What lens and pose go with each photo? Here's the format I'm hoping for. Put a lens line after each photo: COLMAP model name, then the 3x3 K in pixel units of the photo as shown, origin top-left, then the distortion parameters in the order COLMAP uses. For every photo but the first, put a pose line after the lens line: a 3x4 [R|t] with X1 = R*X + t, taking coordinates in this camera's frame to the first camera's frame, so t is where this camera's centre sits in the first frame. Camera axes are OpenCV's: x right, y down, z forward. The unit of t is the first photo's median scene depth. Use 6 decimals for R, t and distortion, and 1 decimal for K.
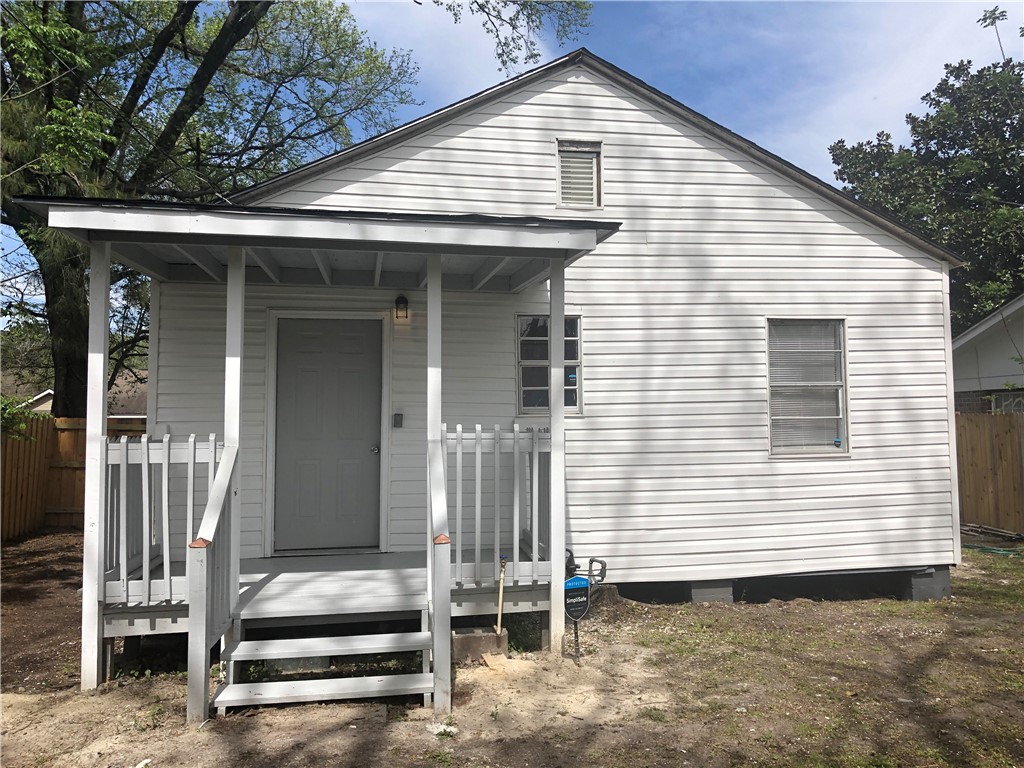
lens RADIAL K [[839.5, 0, 516.2], [0, 839.5, 384.5], [0, 0, 1]] dist [0.033525, -0.018956]
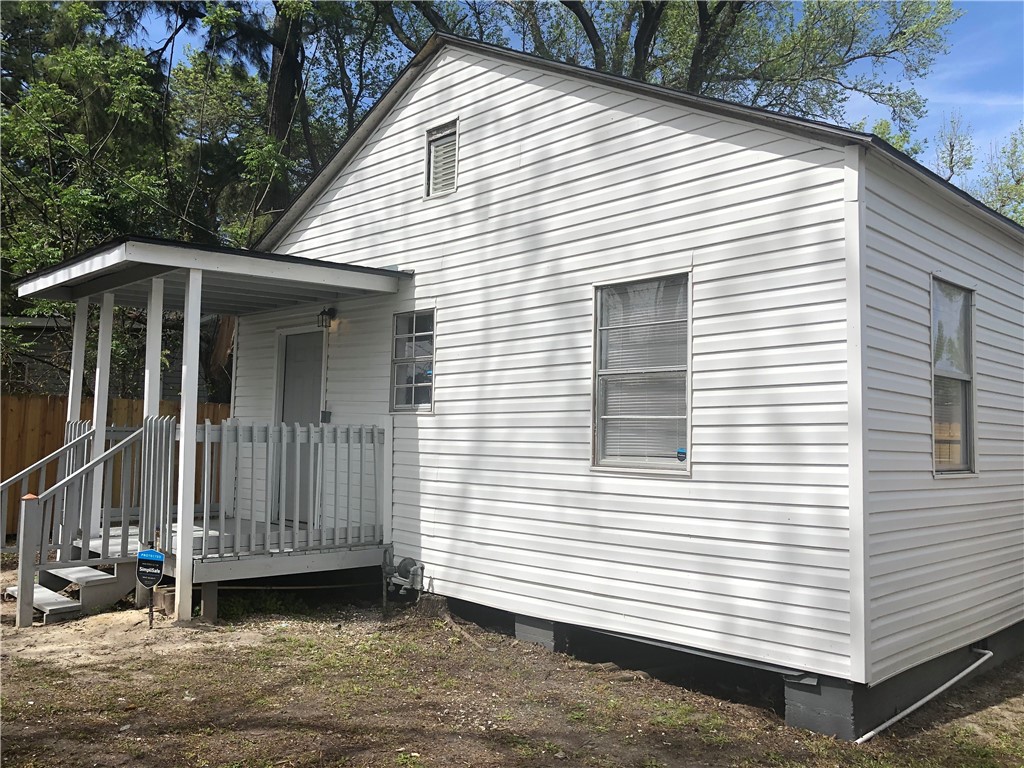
lens RADIAL K [[839.5, 0, 516.2], [0, 839.5, 382.2], [0, 0, 1]] dist [0.033525, -0.018956]
pose [[0.574952, -0.028265, -0.817699, 0.878575], [0.013034, 0.999593, -0.025387, 0.026364], [0.818083, 0.003938, 0.575086, 0.510544]]
